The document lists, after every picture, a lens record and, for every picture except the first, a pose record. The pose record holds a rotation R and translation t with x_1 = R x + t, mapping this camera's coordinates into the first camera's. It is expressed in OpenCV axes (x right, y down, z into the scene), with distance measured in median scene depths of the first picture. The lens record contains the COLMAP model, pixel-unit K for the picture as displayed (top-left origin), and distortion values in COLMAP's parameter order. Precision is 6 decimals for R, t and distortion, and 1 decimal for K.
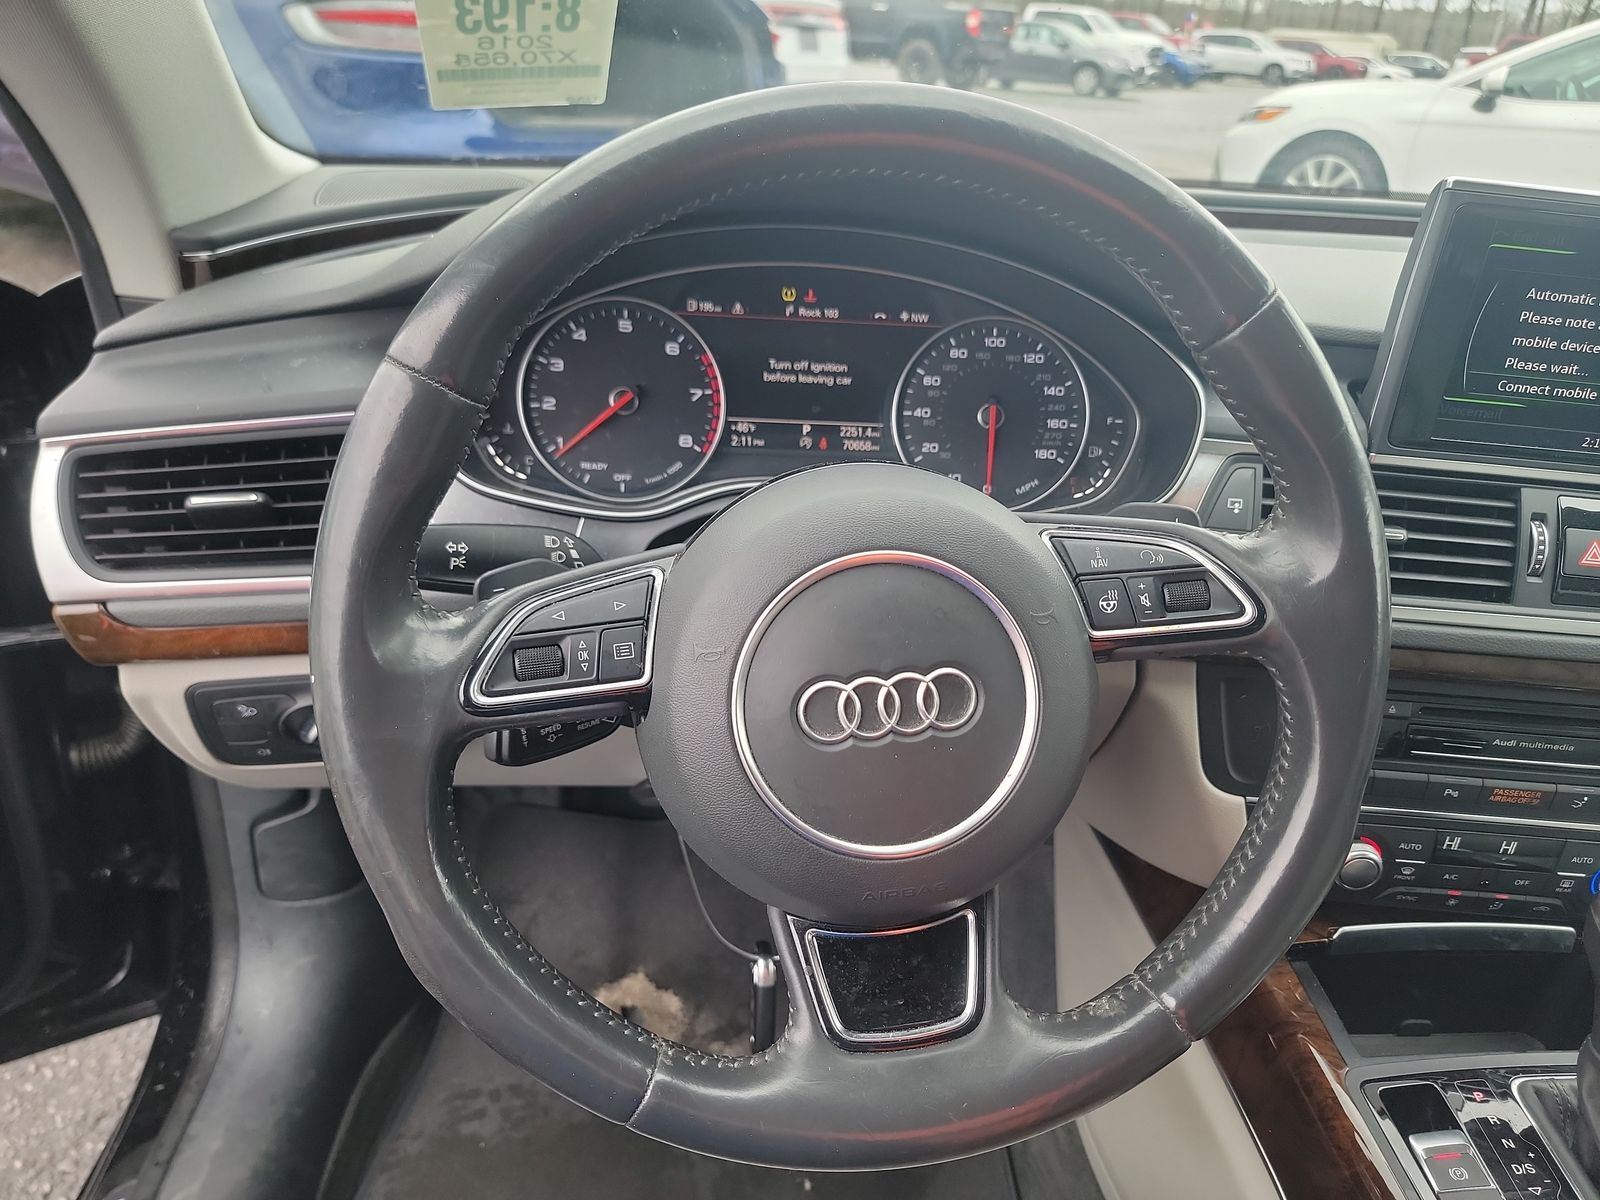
lens RADIAL K [[1102.6, 0, 799.6], [0, 1102.6, 600.2], [0, 0, 1]] dist [0.036971, -0.033028]
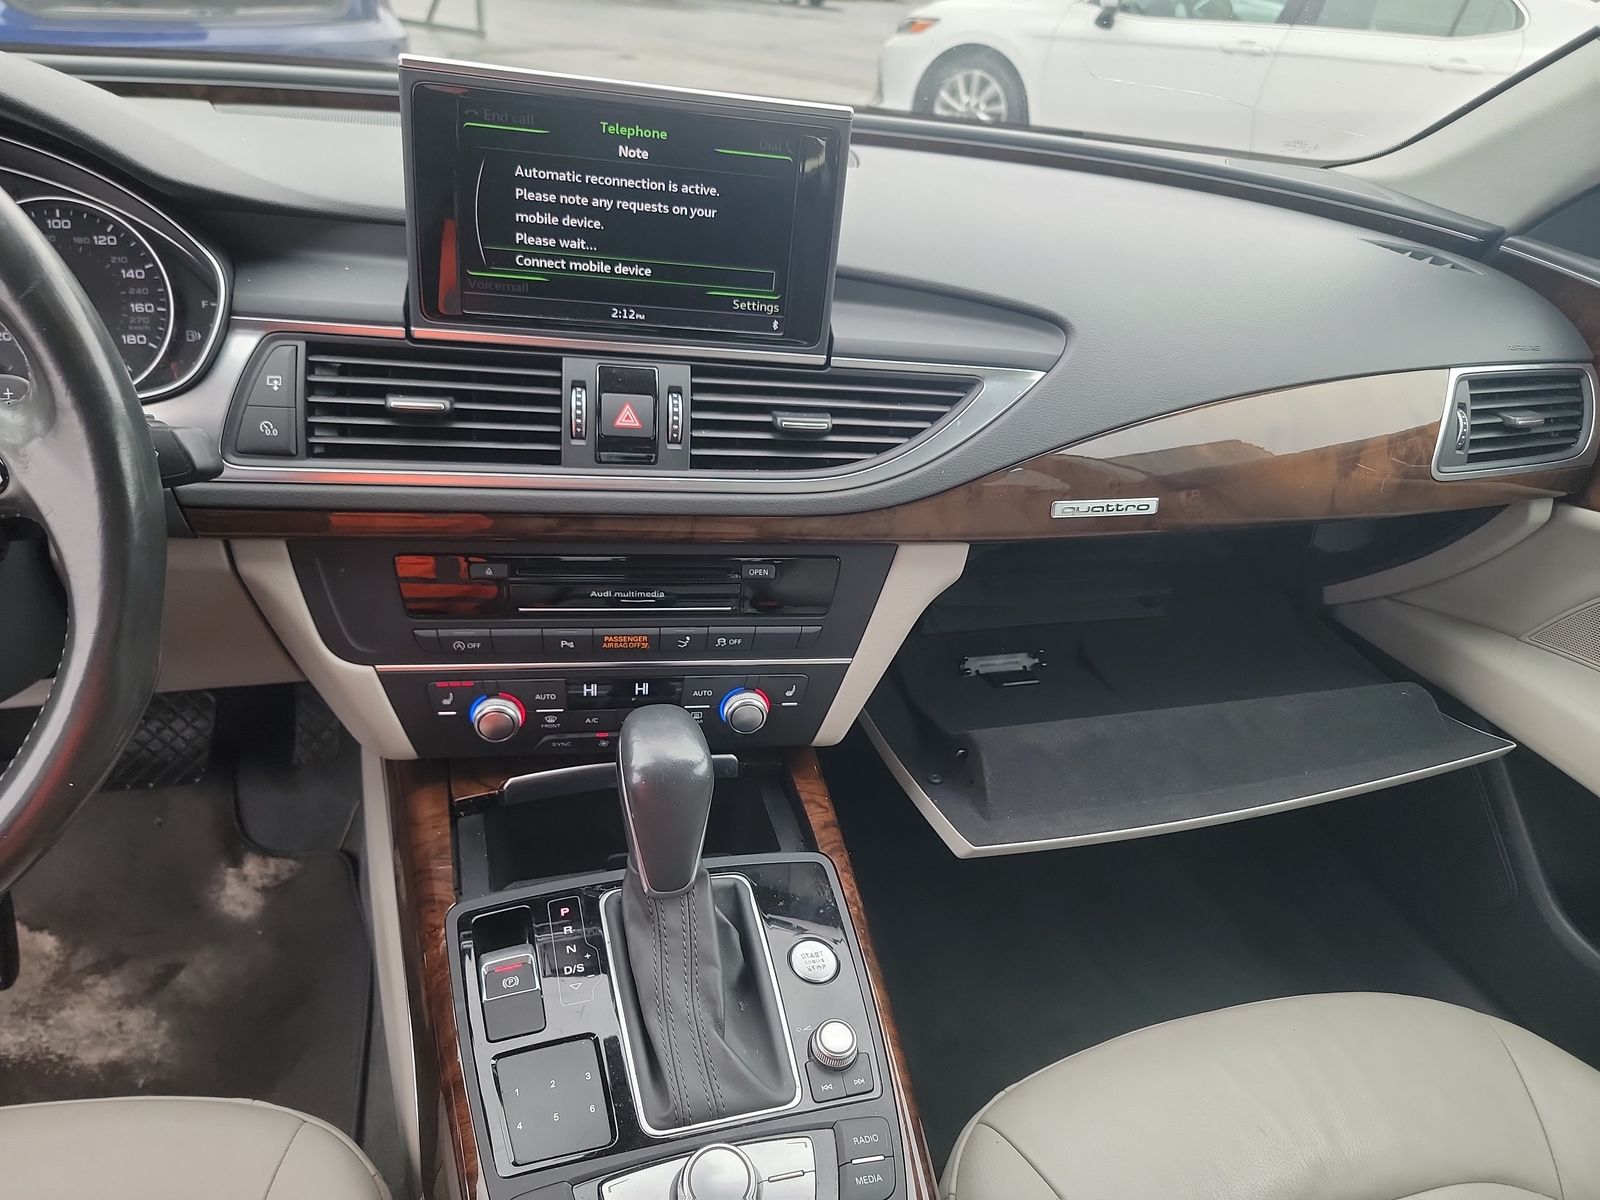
lens RADIAL K [[1102.6, 0, 801.1], [0, 1102.6, 594.8], [0, 0, 1]] dist [0.036971, -0.033028]
pose [[0.975657, -0.078381, 0.204818, 0.584113], [0.064902, 0.995310, 0.071731, 0.061264], [-0.209479, -0.056692, 0.976168, -0.102361]]
